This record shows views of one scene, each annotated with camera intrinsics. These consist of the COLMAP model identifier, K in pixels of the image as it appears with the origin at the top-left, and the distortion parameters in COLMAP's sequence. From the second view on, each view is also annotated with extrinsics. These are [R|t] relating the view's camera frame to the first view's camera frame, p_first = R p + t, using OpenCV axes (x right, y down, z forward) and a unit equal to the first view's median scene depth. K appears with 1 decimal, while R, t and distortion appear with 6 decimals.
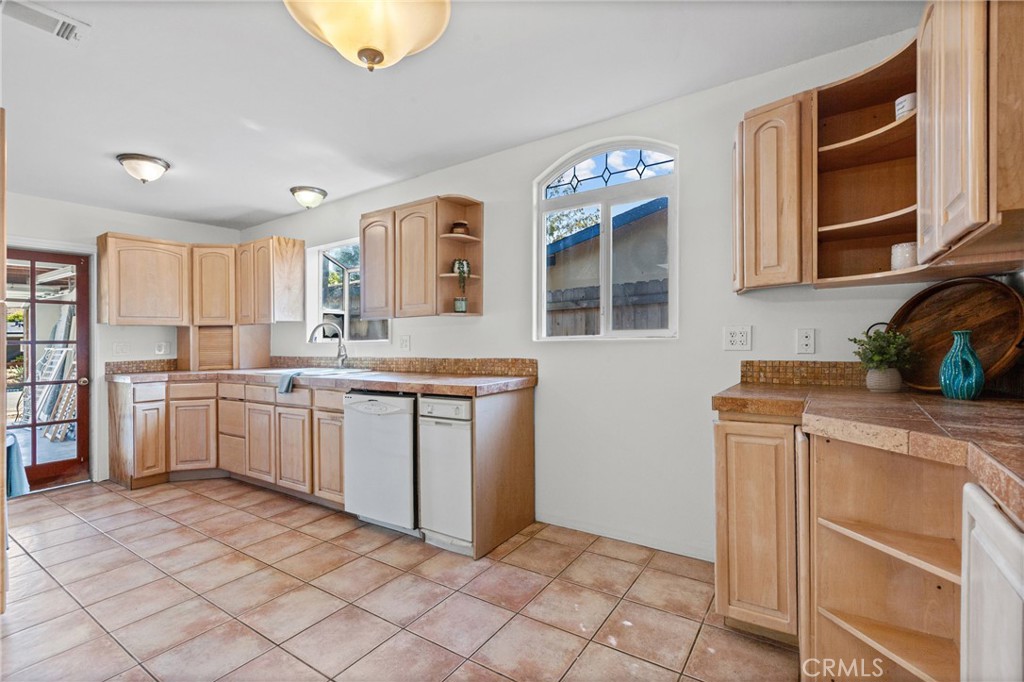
lens RADIAL K [[464.4, 0, 508.0], [0, 464.4, 340.7], [0, 0, 1]] dist [0.002346, -0.000319]
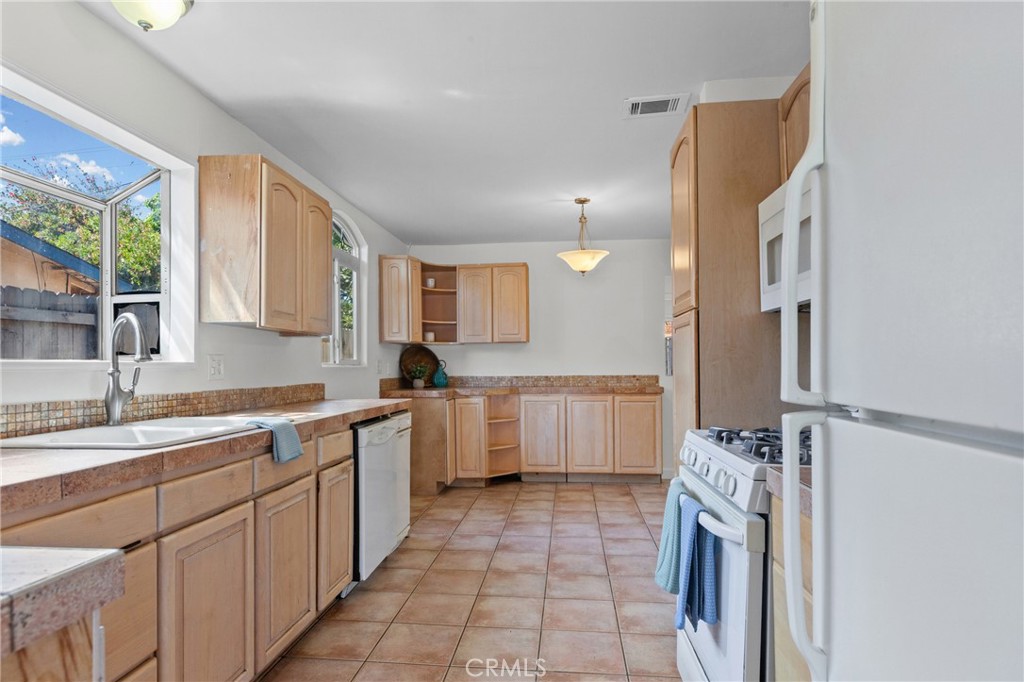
lens RADIAL K [[557.2, 0, 501.5], [0, 557.2, 369.2], [0, 0, 1]] dist [-0.007855, -0.000258]
pose [[-0.455283, 0.015722, 0.890208, -1.318198], [0.017542, 0.999808, -0.008686, 0.026680], [-0.890174, 0.011662, -0.455472, 1.245005]]
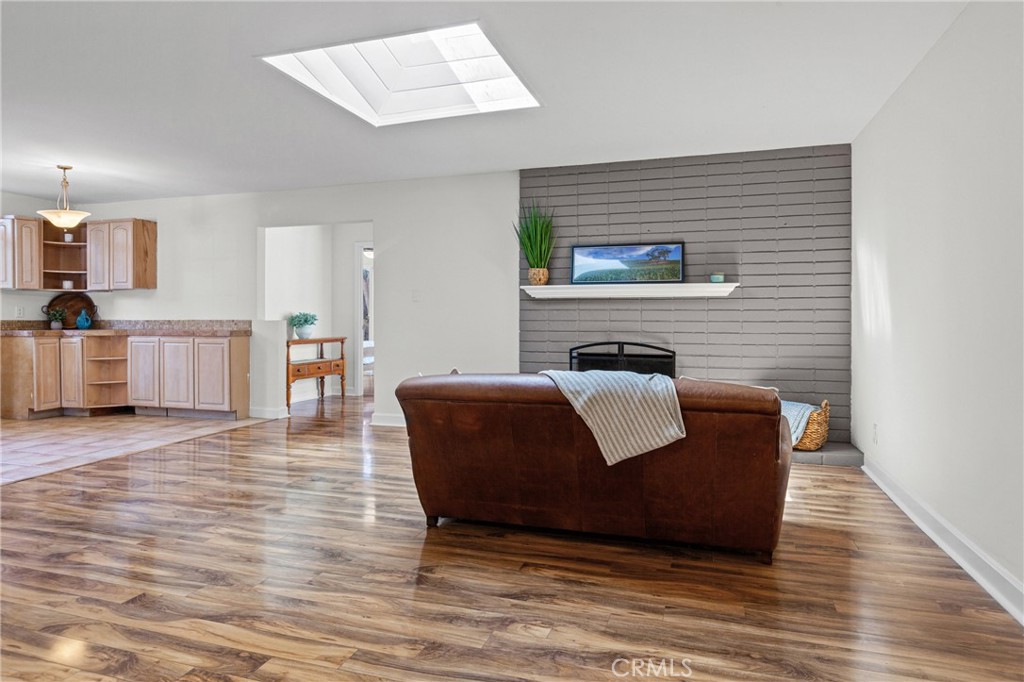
lens RADIAL K [[632.4, 0, 509.9], [0, 632.4, 334.4], [0, 0, 1]] dist [-0.019706, 0.003005]
pose [[-0.284492, -0.007916, 0.958646, -2.356664], [0.007545, 0.999916, 0.010496, 0.076018], [-0.958649, 0.010219, -0.284409, -0.375587]]
